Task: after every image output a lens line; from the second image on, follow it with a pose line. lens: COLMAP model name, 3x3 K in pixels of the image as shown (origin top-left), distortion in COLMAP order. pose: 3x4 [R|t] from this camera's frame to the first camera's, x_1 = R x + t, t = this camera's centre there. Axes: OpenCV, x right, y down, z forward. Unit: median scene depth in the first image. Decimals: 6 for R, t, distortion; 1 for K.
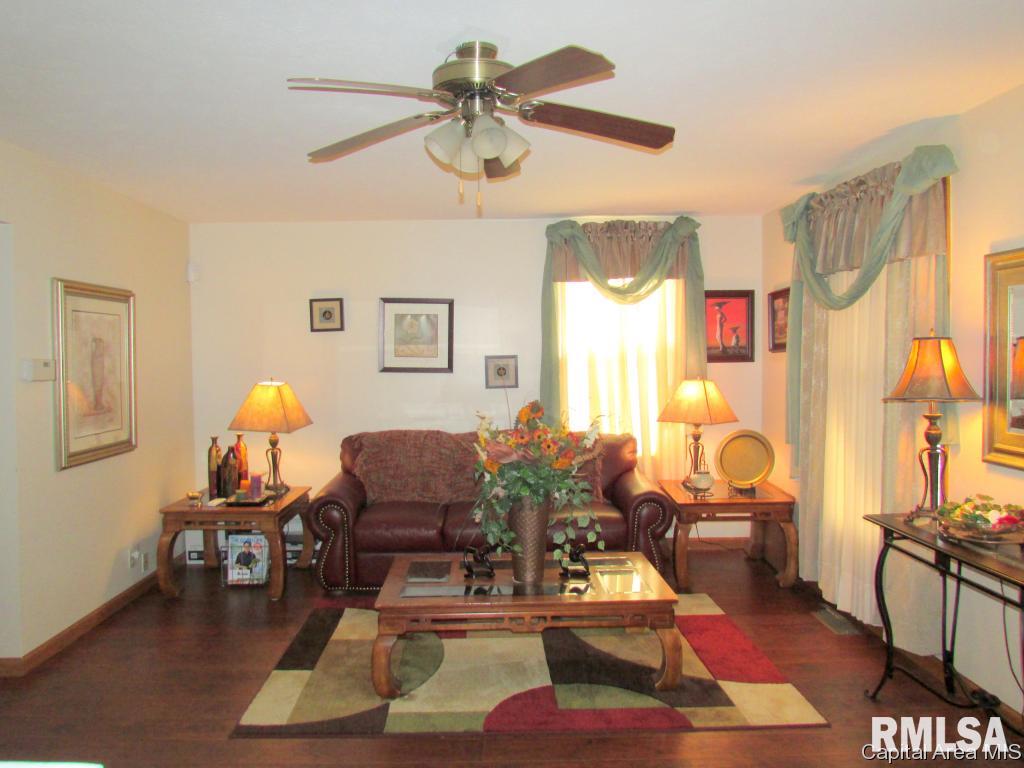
lens RADIAL K [[734.8, 0, 508.0], [0, 734.8, 386.8], [0, 0, 1]] dist [-0.031952, 0.009214]
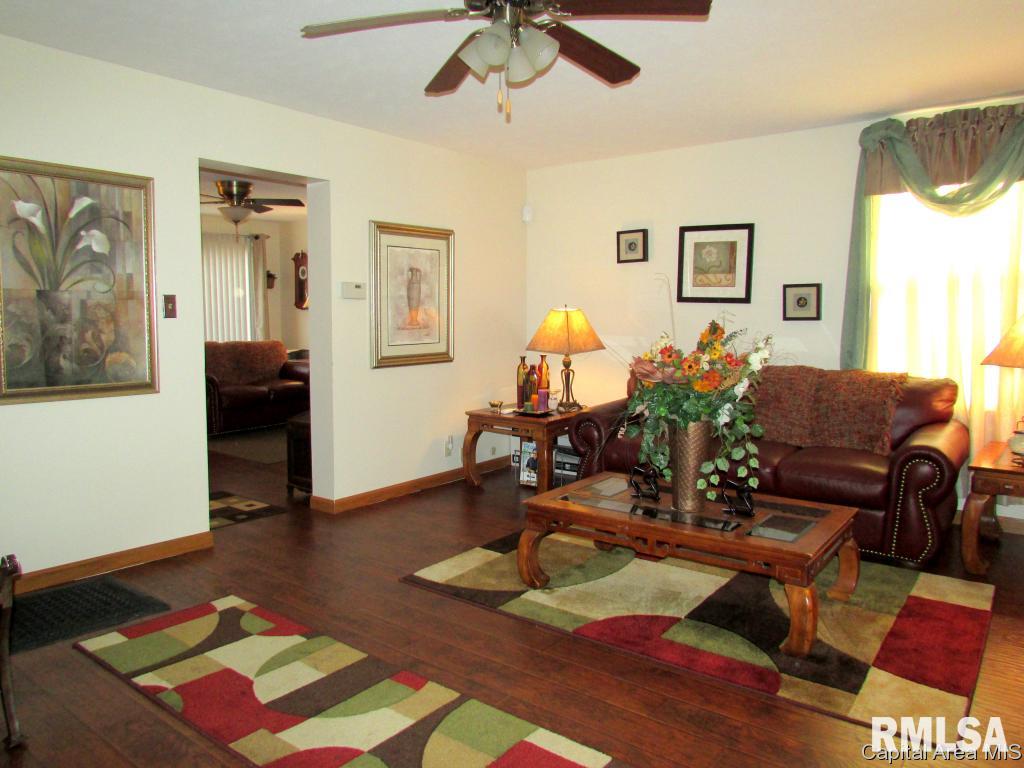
lens RADIAL K [[734.8, 0, 512.1], [0, 734.8, 379.7], [0, 0, 1]] dist [-0.031952, 0.009214]
pose [[0.785330, 0.066921, -0.615450, 0.328066], [-0.031595, 0.997177, 0.068112, 0.030131], [0.618271, -0.034045, 0.785228, 0.092110]]
